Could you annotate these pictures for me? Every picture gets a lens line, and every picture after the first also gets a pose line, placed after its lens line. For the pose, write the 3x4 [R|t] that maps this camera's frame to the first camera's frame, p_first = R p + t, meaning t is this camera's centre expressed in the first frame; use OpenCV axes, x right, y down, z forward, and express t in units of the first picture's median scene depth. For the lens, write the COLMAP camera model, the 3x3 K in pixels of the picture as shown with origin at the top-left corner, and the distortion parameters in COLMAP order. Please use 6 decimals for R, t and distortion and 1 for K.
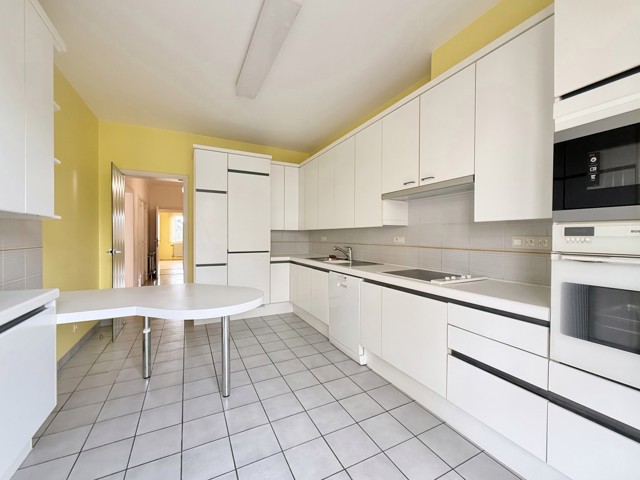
lens RADIAL K [[259.1, 0, 317.0], [0, 259.1, 241.1], [0, 0, 1]] dist [-0.006600, 0.000215]
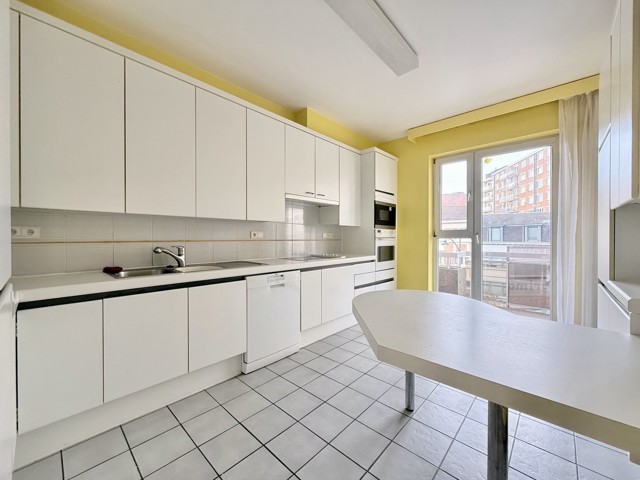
lens RADIAL K [[259.1, 0, 317.6], [0, 259.1, 236.2], [0, 0, 1]] dist [-0.006600, 0.000215]
pose [[-0.336456, -0.003988, 0.941691, -0.976981], [0.014148, 0.999857, 0.009289, -0.007675], [-0.941593, 0.016448, -0.336351, 1.441746]]
